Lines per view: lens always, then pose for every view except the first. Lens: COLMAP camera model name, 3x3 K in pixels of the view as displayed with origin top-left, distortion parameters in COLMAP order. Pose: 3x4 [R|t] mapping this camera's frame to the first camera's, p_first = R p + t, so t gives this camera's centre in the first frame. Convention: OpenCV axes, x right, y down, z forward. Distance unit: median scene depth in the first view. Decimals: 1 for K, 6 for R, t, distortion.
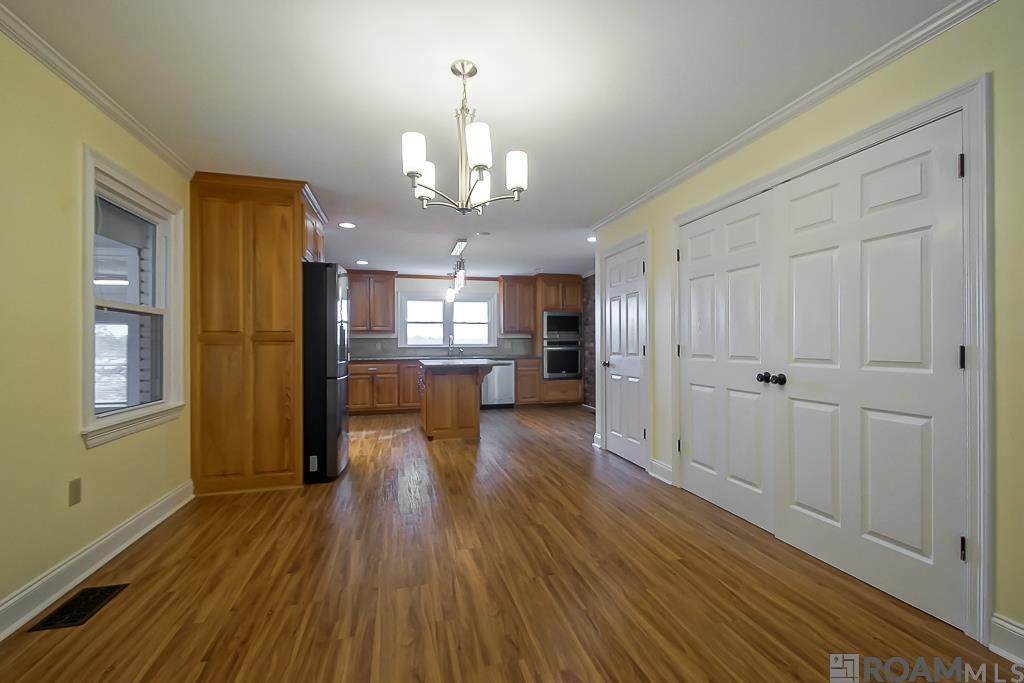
lens RADIAL K [[456.1, 0, 512.0], [0, 456.1, 341.5], [0, 0, 1]] dist [0.022807, -0.000101]
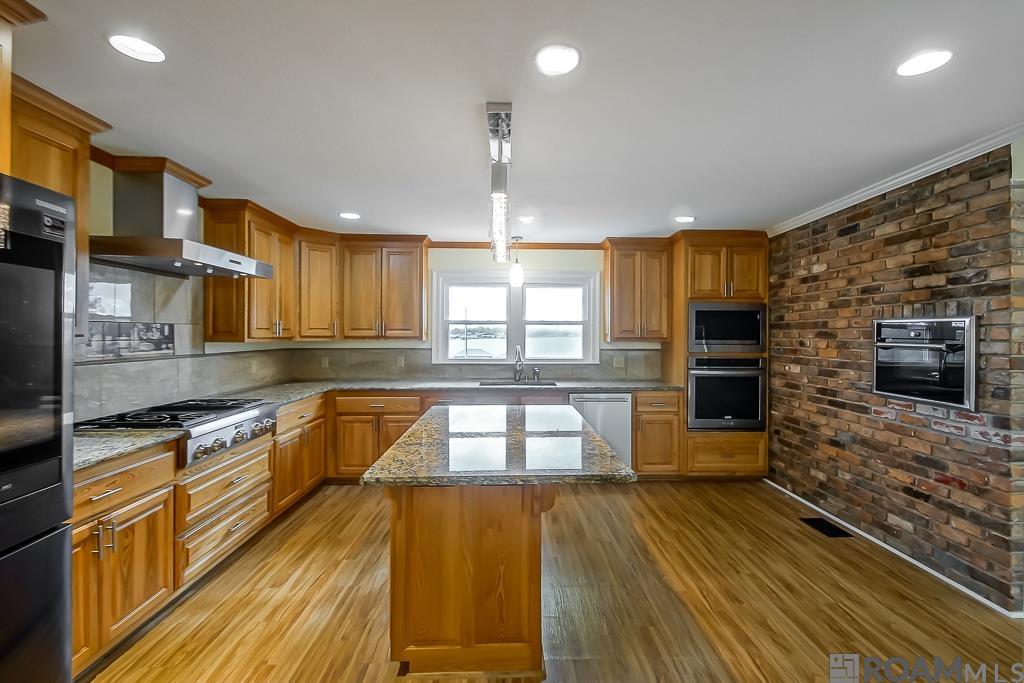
lens RADIAL K [[456.1, 0, 512.0], [0, 456.1, 341.5], [0, 0, 1]] dist [0.022807, -0.000101]
pose [[0.975163, 0.011437, -0.221193, -0.013158], [-0.007082, 0.999765, 0.020471, -0.029454], [0.221375, -0.018396, 0.975015, 0.433086]]
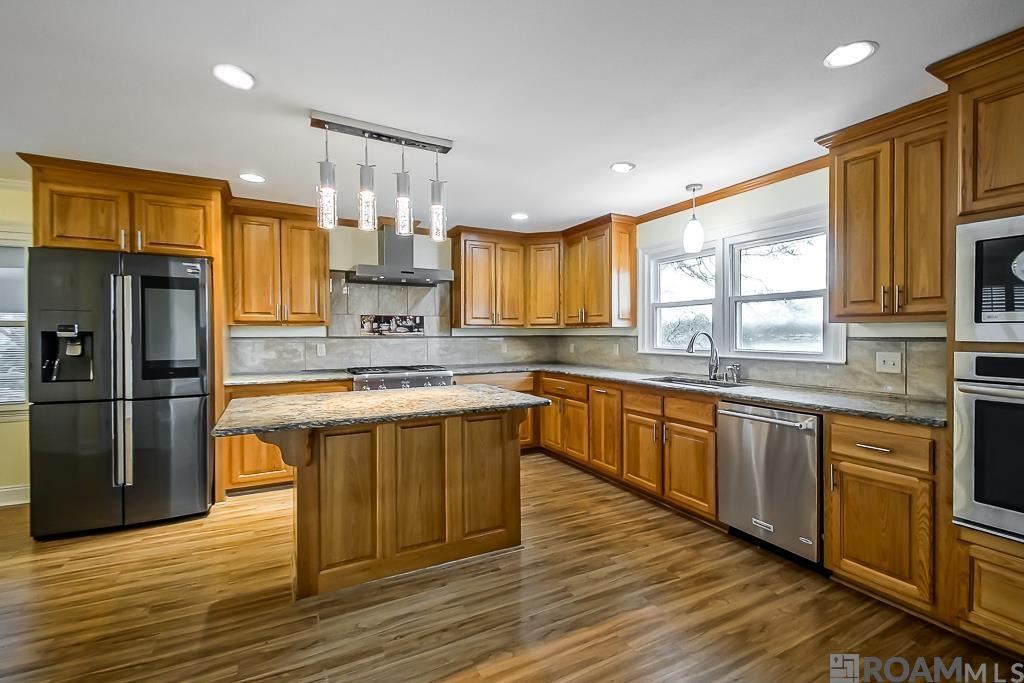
lens RADIAL K [[456.1, 0, 512.0], [0, 456.1, 341.5], [0, 0, 1]] dist [0.022807, -0.000101]
pose [[0.232959, 0.021719, -0.972244, 0.239303], [0.004026, 0.999720, 0.023298, -0.014108], [0.972478, -0.009342, 0.232807, 0.723116]]
